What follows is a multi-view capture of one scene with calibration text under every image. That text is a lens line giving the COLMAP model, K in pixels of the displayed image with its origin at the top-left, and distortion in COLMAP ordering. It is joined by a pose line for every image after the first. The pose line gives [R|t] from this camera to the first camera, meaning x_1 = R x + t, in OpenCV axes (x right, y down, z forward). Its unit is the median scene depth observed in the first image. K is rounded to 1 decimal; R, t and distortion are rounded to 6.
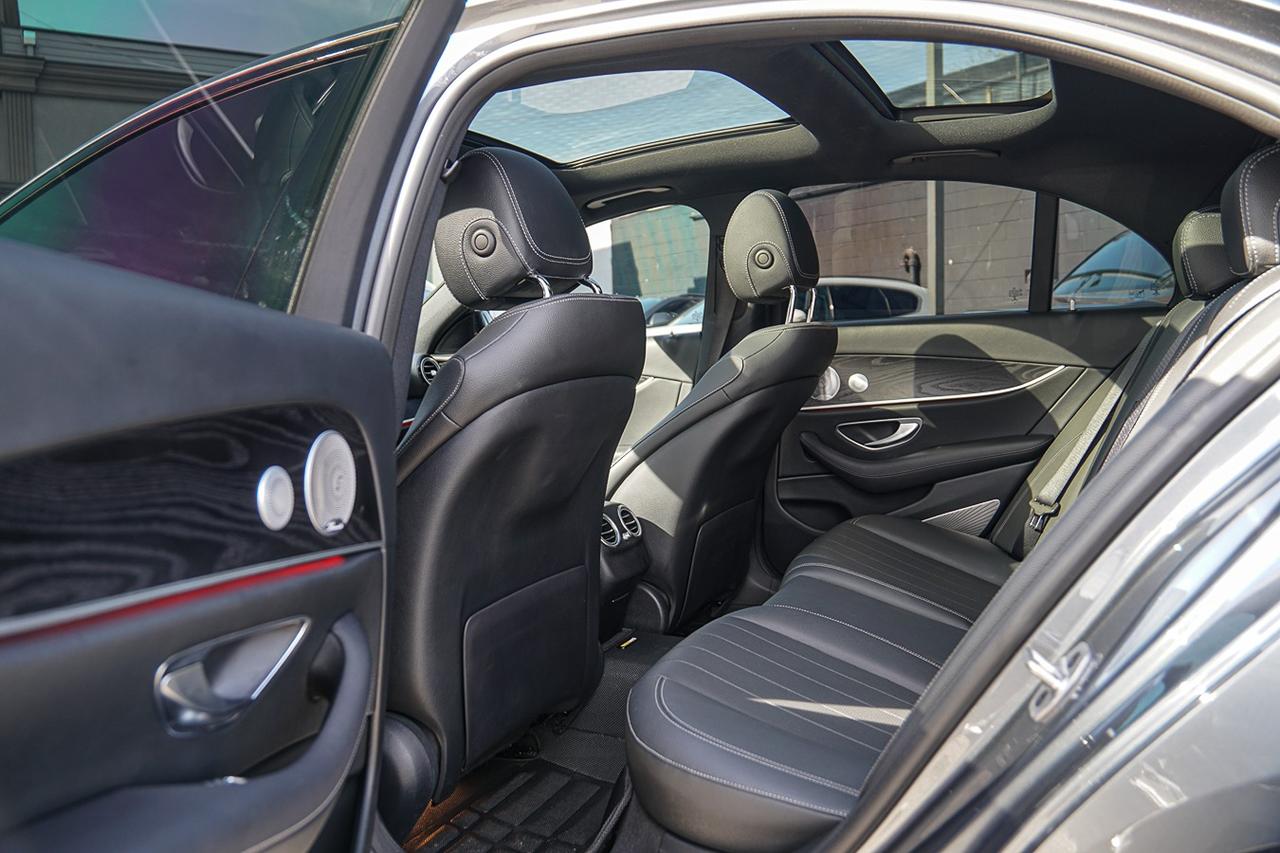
lens RADIAL K [[1005.0, 0, 642.3], [0, 1005.0, 414.4], [0, 0, 1]] dist [-0.139197, 0.112256]
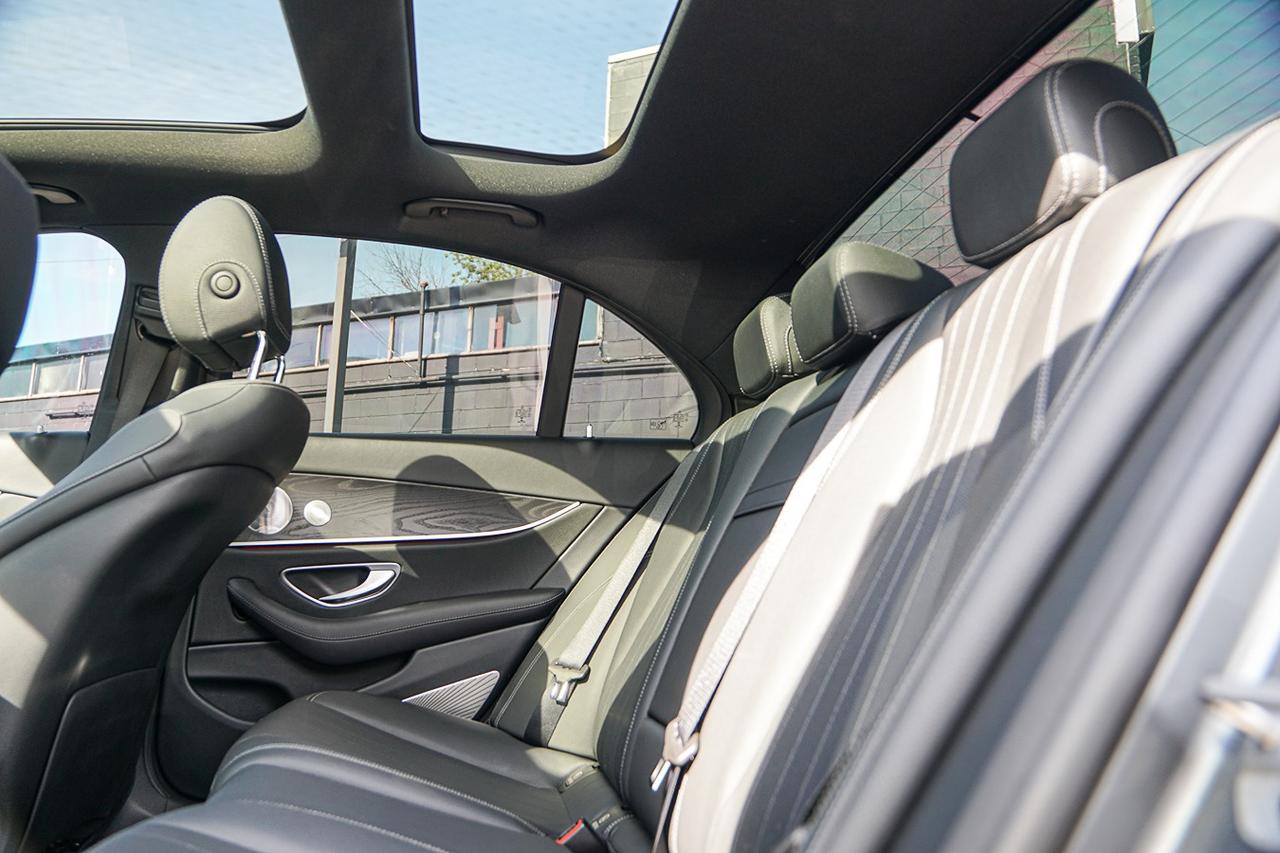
lens RADIAL K [[1005.0, 0, 642.3], [0, 1005.0, 414.4], [0, 0, 1]] dist [-0.139197, 0.112256]
pose [[0.817423, 0.133050, 0.560462, -0.007057], [0.005770, 0.971020, -0.238929, 0.077837], [-0.576009, 0.198540, 0.792966, 0.283090]]
